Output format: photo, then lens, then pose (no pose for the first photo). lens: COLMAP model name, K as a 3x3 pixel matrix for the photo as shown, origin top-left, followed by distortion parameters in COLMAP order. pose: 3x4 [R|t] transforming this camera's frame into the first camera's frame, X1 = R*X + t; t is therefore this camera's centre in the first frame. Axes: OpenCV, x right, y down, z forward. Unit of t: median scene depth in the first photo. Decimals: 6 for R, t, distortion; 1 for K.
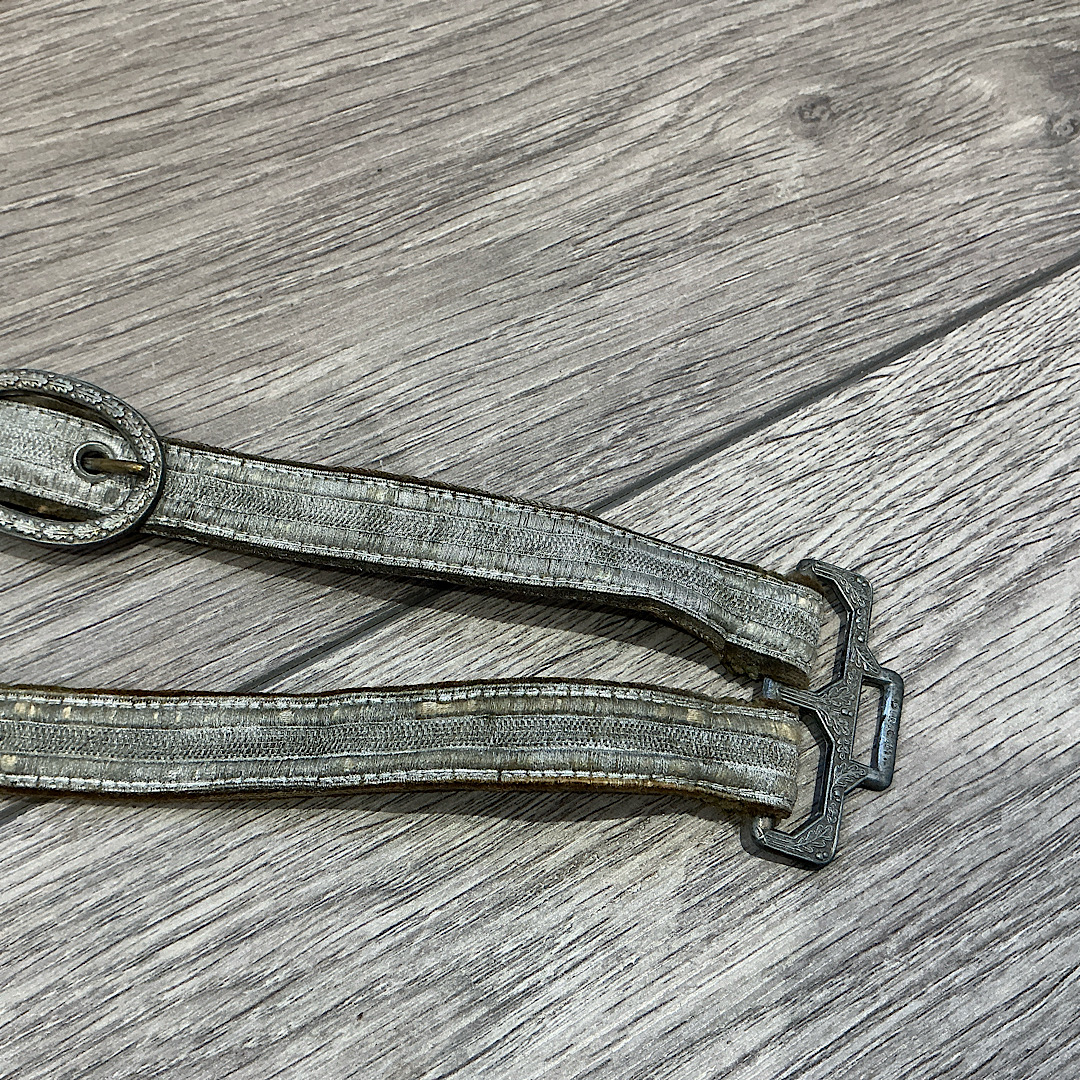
lens RADIAL K [[1208.9, 0, 540.0], [0, 1208.9, 540.0], [0, 0, 1]] dist [0.144457, -0.343097]
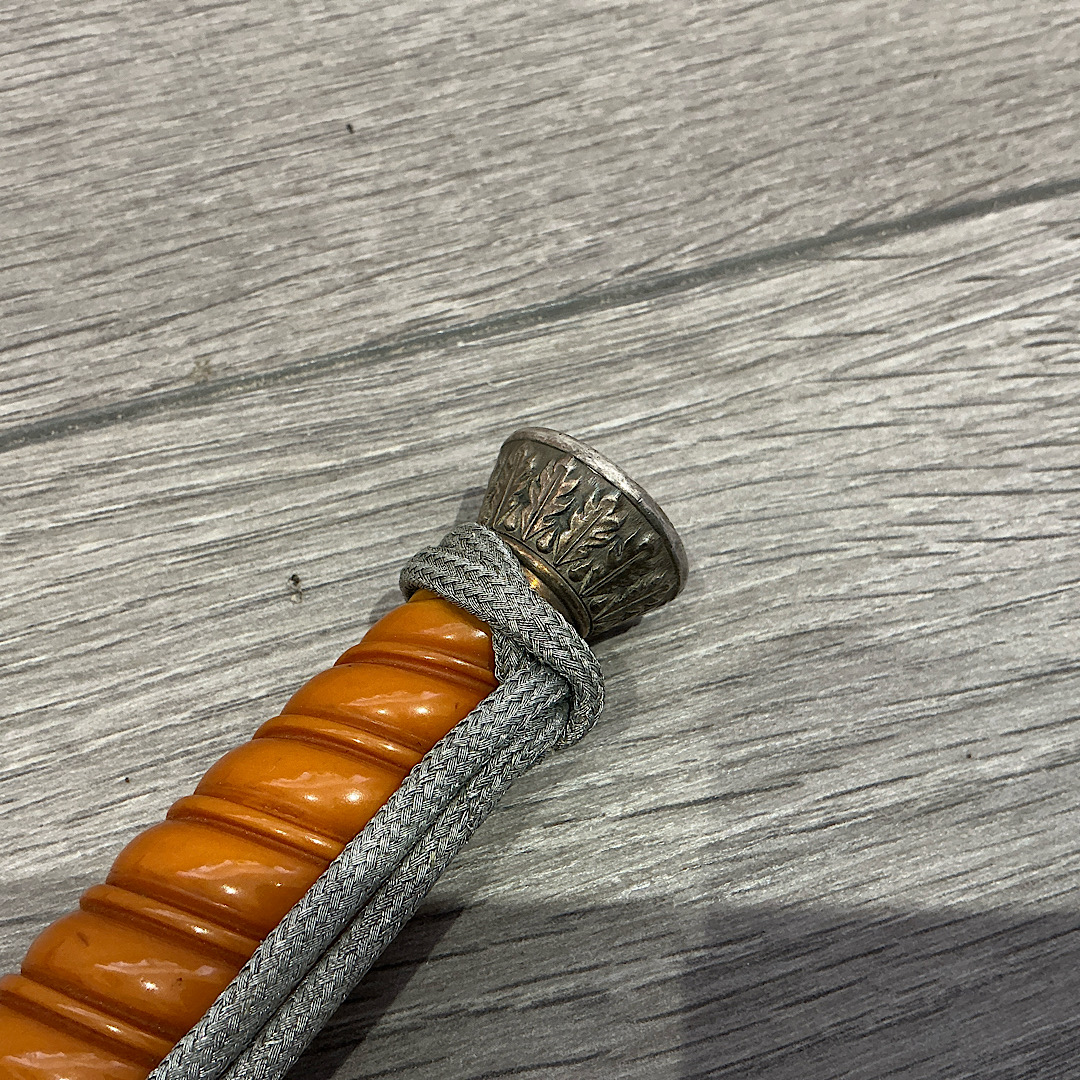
lens RADIAL K [[1208.9, 0, 540.0], [0, 1208.9, 540.0], [0, 0, 1]] dist [0.144457, -0.343097]
pose [[0.978116, 0.199567, -0.058837, -0.430073], [-0.198167, 0.979745, 0.028790, -0.495086], [0.063391, -0.016500, 0.997852, 0.498590]]
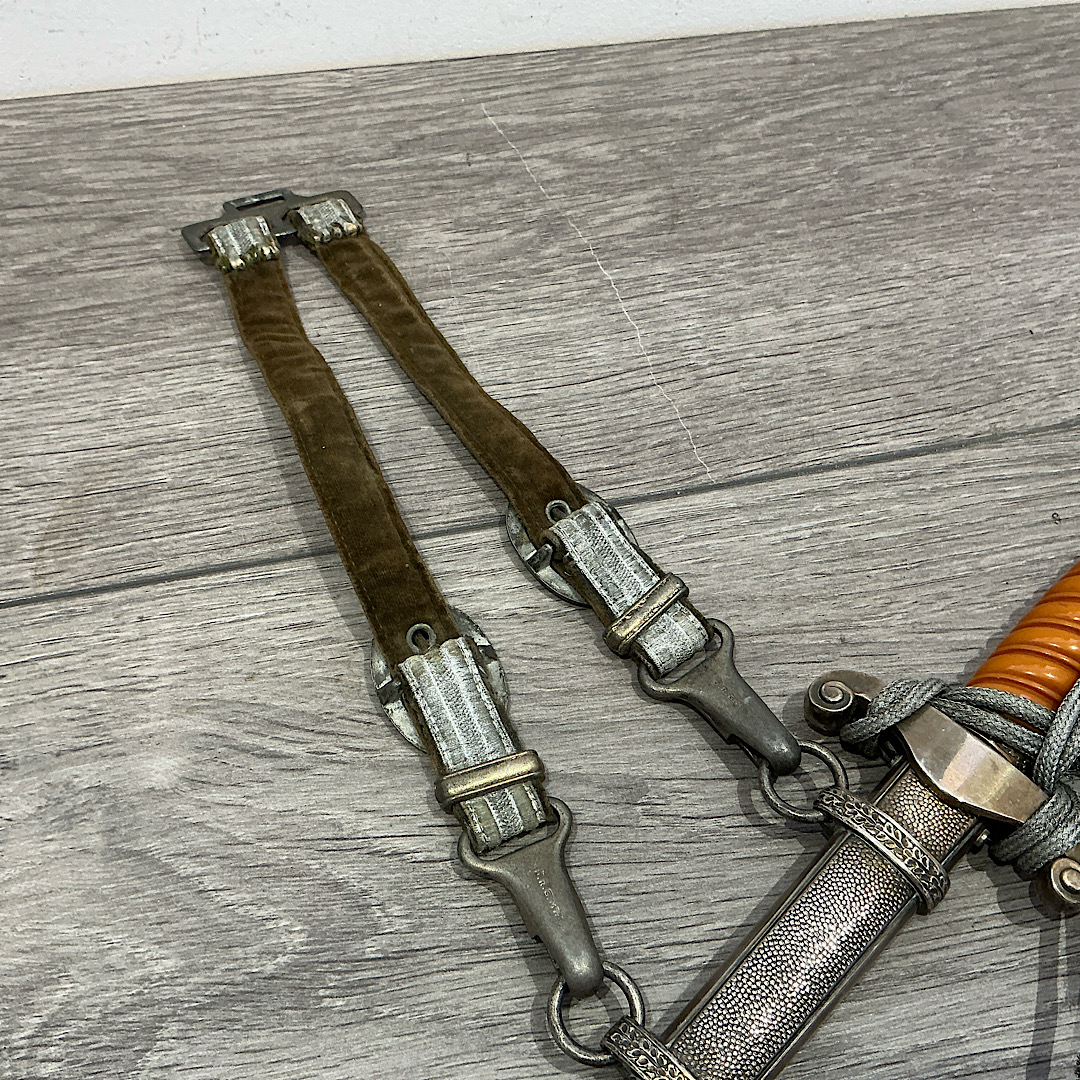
lens RADIAL K [[1199.5, 0, 540.0], [0, 1199.5, 540.0], [0, 0, 1]] dist [0.156160, -0.353077]
pose [[0.954880, 0.244583, -0.168472, -0.896153], [-0.267495, 0.954740, -0.130065, -0.073346], [0.129035, 0.169262, 0.977088, -0.325719]]
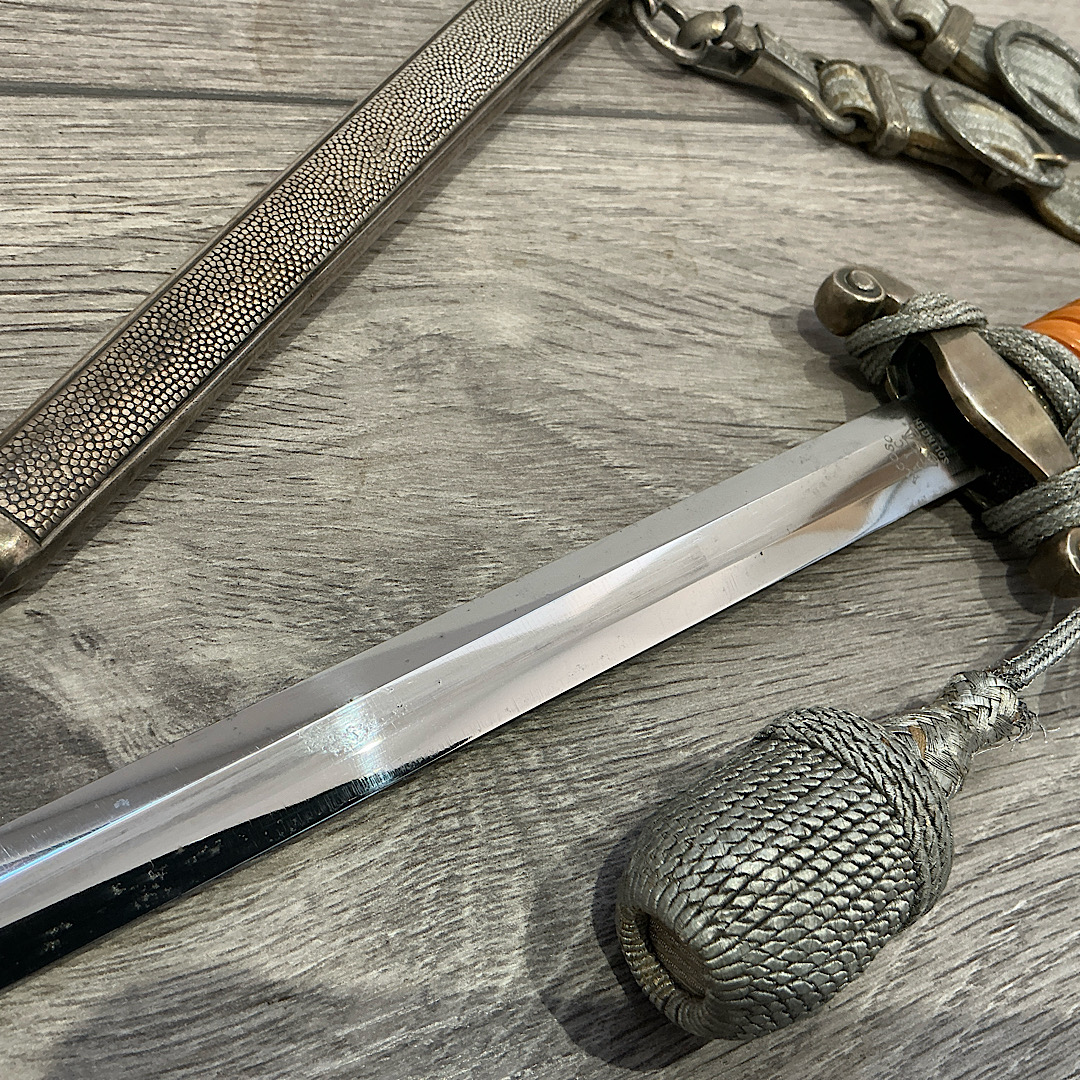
lens RADIAL K [[1208.9, 0, 540.0], [0, 1208.9, 540.0], [0, 0, 1]] dist [0.144457, -0.343097]
pose [[0.940114, 0.280181, 0.194126, -1.475314], [-0.245586, 0.951701, -0.184262, 0.371563], [-0.236377, 0.125552, 0.963516, -0.026640]]
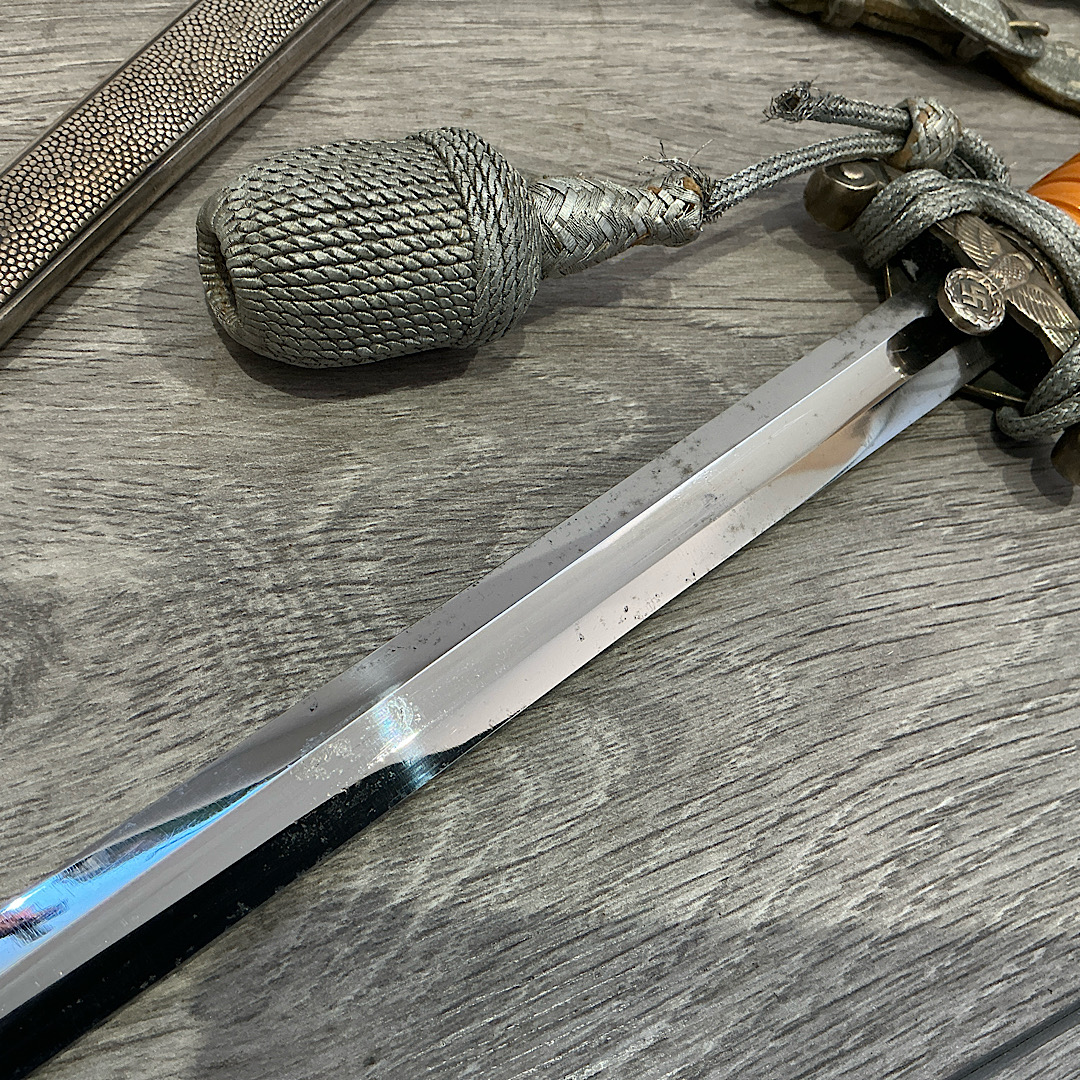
lens RADIAL K [[1208.9, 0, 540.0], [0, 1208.9, 540.0], [0, 0, 1]] dist [0.144457, -0.343097]
pose [[0.962847, 0.223227, 0.151970, -1.352027], [-0.207176, 0.971578, -0.114519, 0.356381], [-0.173214, 0.078779, 0.981728, -0.003299]]
